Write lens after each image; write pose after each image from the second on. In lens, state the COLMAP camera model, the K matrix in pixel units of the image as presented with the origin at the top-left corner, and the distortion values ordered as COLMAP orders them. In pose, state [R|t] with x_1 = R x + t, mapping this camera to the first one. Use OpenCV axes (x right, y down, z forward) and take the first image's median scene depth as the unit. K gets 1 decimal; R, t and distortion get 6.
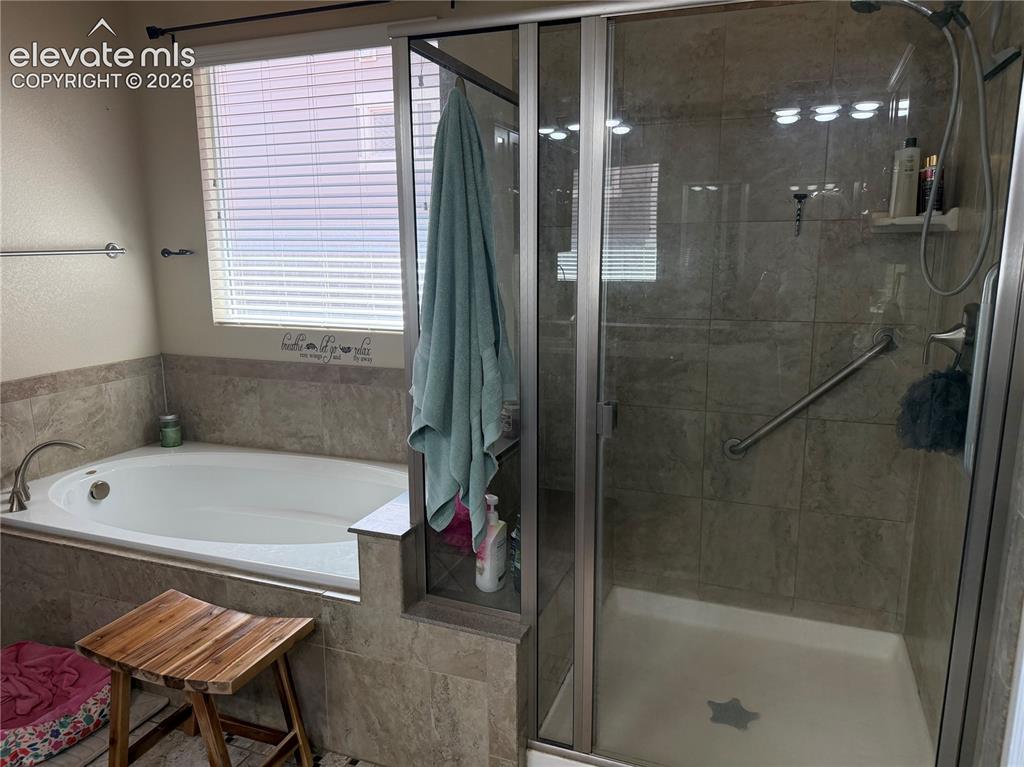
lens RADIAL K [[714.7, 0, 515.4], [0, 714.7, 391.2], [0, 0, 1]] dist [0.023055, -0.032691]
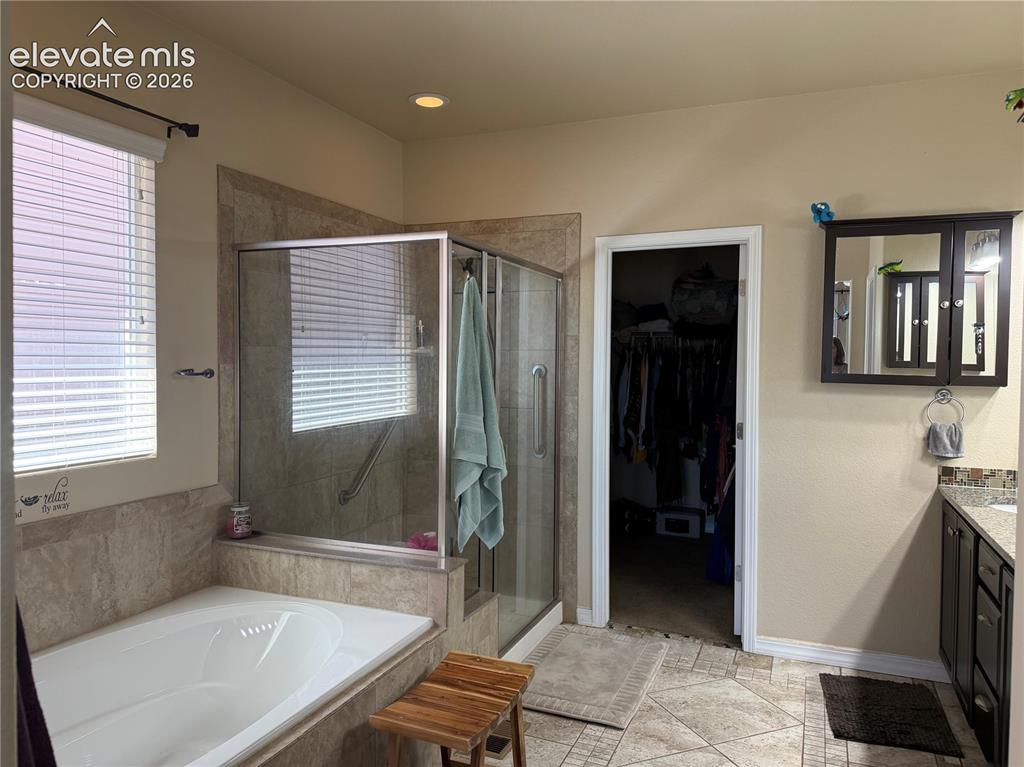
lens RADIAL K [[714.7, 0, 509.6], [0, 714.7, 383.4], [0, 0, 1]] dist [0.023055, -0.032691]
pose [[0.028357, -0.026502, 0.999246, -0.963594], [0.199254, 0.979737, 0.020330, -0.094042], [-0.979538, 0.198527, 0.033063, 0.477657]]
